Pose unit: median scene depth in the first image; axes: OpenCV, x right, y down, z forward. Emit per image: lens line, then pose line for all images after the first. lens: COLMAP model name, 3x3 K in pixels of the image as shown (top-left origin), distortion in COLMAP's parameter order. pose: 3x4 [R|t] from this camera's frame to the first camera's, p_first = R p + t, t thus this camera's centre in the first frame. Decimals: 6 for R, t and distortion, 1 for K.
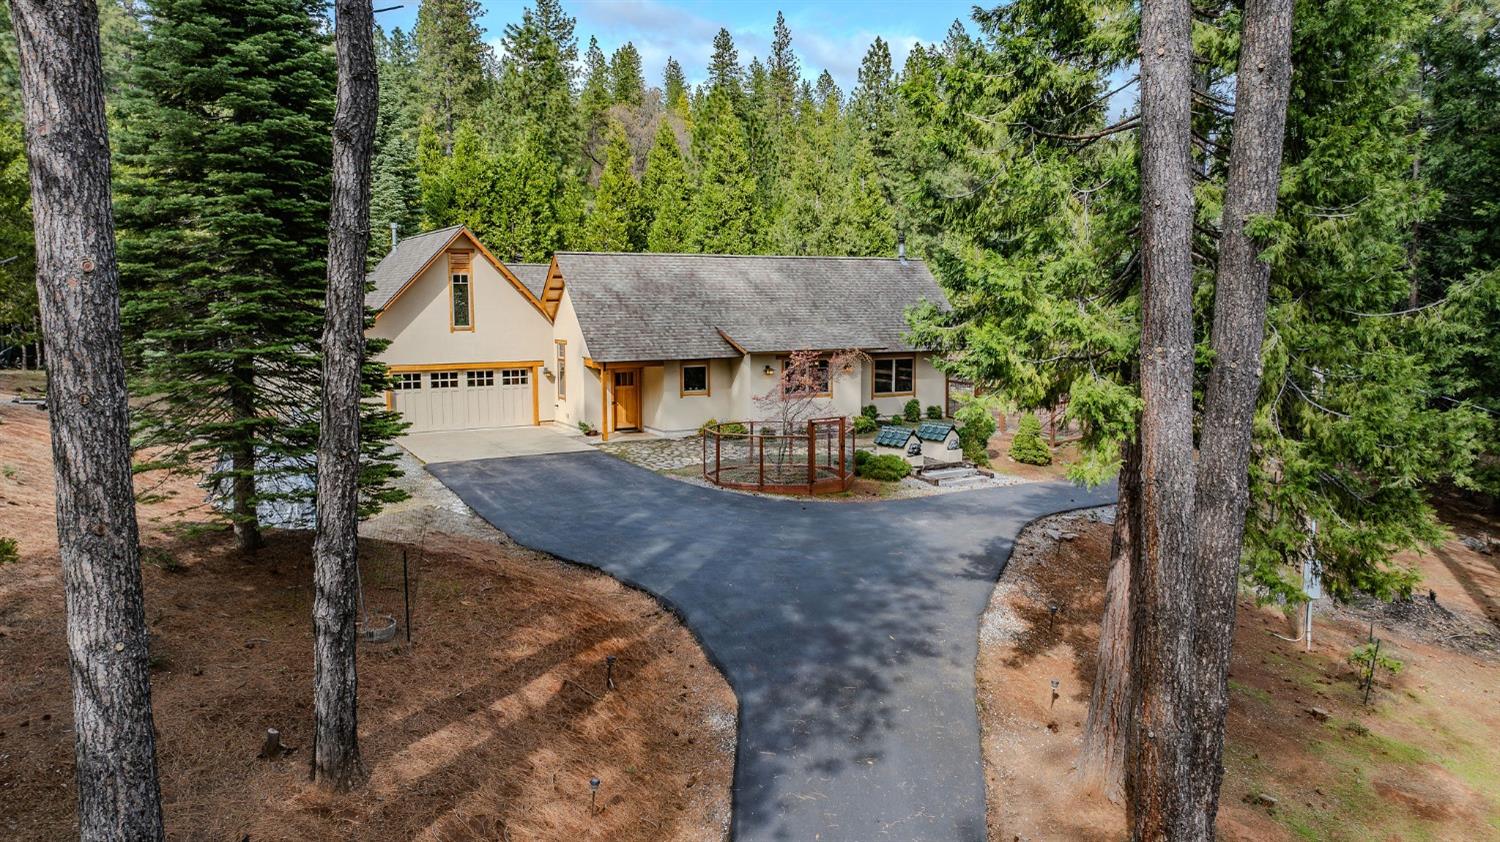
lens RADIAL K [[1080.4, 0, 750.0], [0, 1080.4, 421.0], [0, 0, 1]] dist [0.004975, 0.001386]
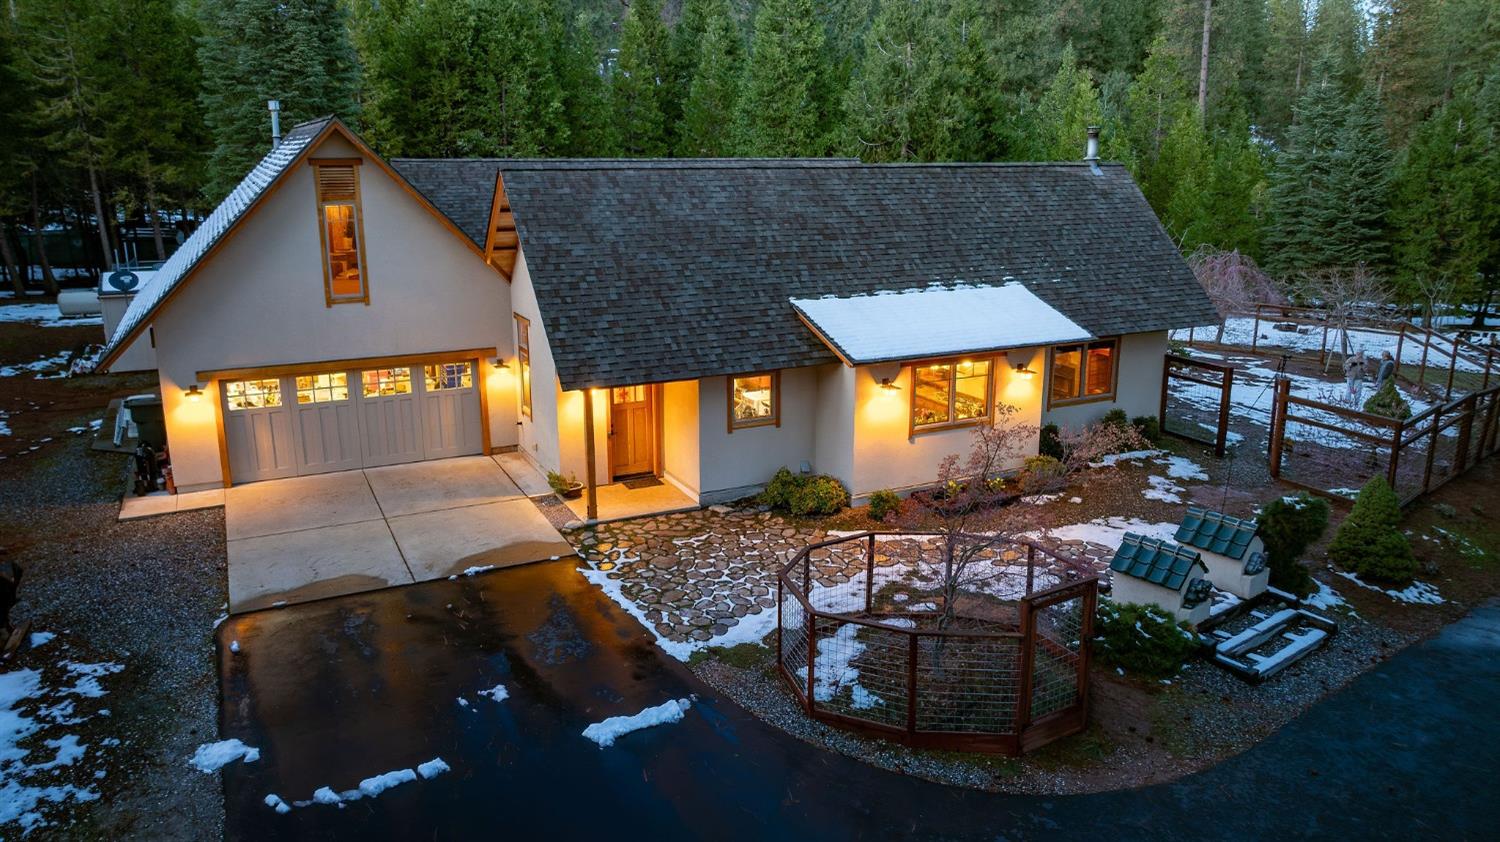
lens RADIAL K [[1068.6, 0, 755.4], [0, 1068.6, 416.7], [0, 0, 1]] dist [-0.031486, 0.036435]
pose [[0.999412, 0.010819, -0.032541, -0.017452], [-0.006470, 0.991375, 0.130900, -0.055055], [0.033676, -0.130612, 0.990861, 0.244442]]
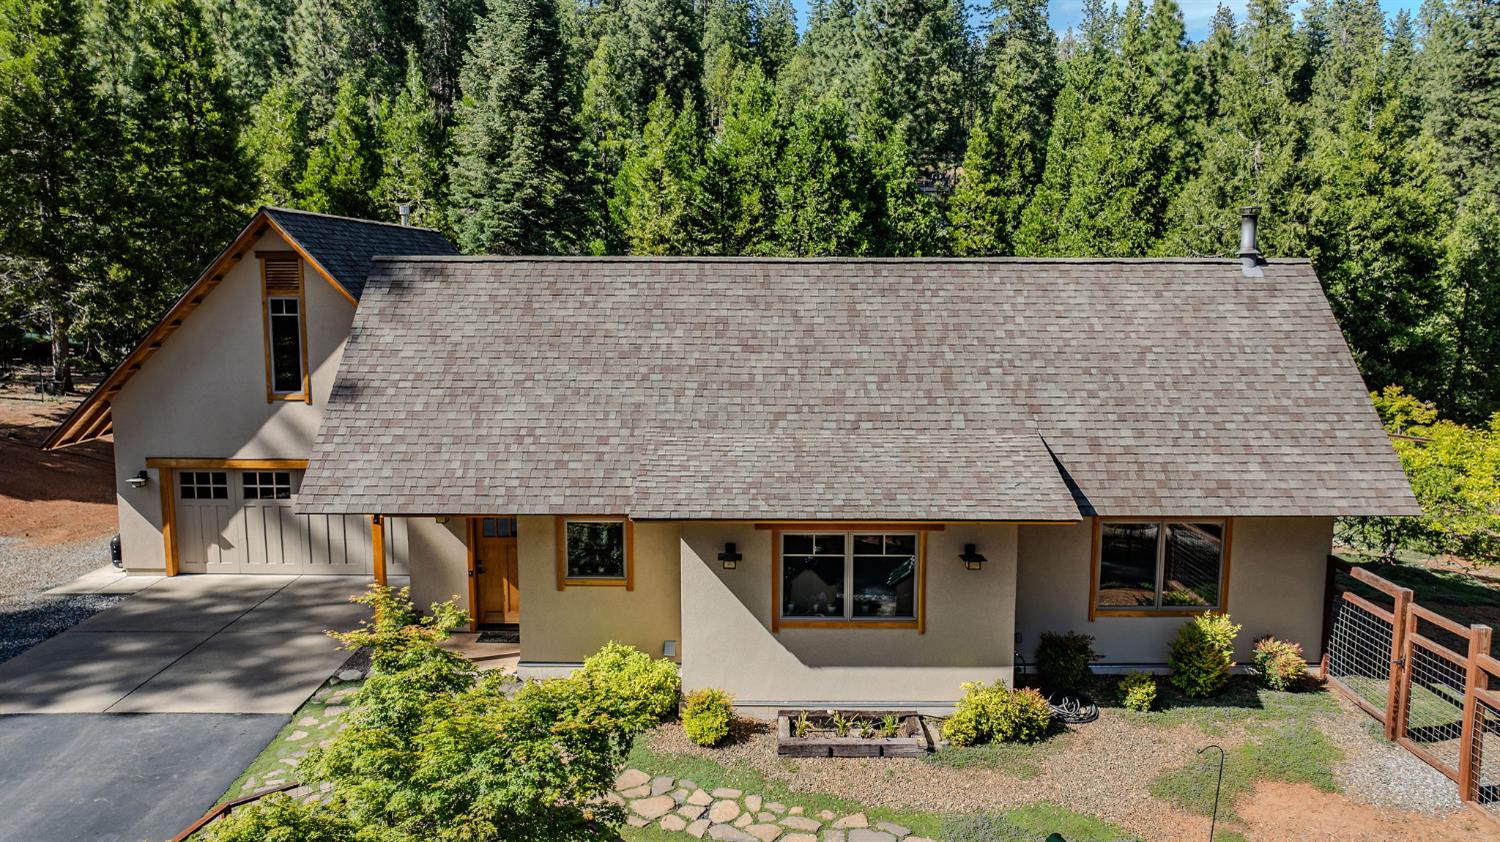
lens RADIAL K [[1068.6, 0, 755.4], [0, 1068.6, 416.7], [0, 0, 1]] dist [-0.031486, 0.036435]
pose [[0.873407, 0.066801, -0.482387, 0.111502], [-0.059736, 0.997763, 0.030013, -0.058582], [0.483313, 0.002602, 0.875444, 0.354931]]
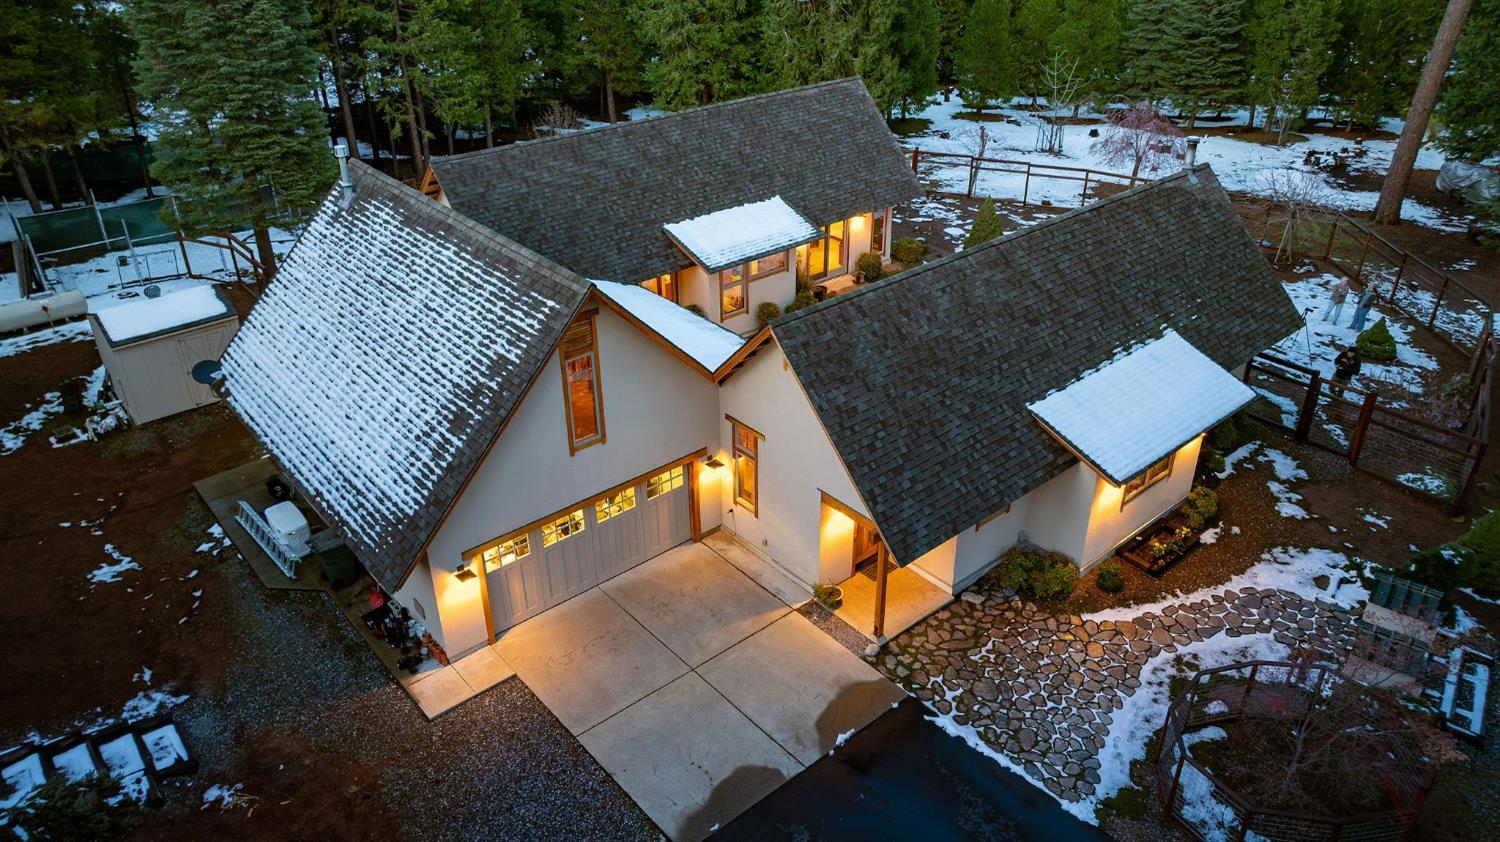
lens RADIAL K [[1068.6, 0, 755.4], [0, 1068.6, 416.7], [0, 0, 1]] dist [-0.031486, 0.036435]
pose [[0.977060, -0.107722, 0.183710, -0.155264], [0.028091, 0.920290, 0.390228, -0.171616], [-0.211102, -0.376116, 0.902204, 0.272571]]
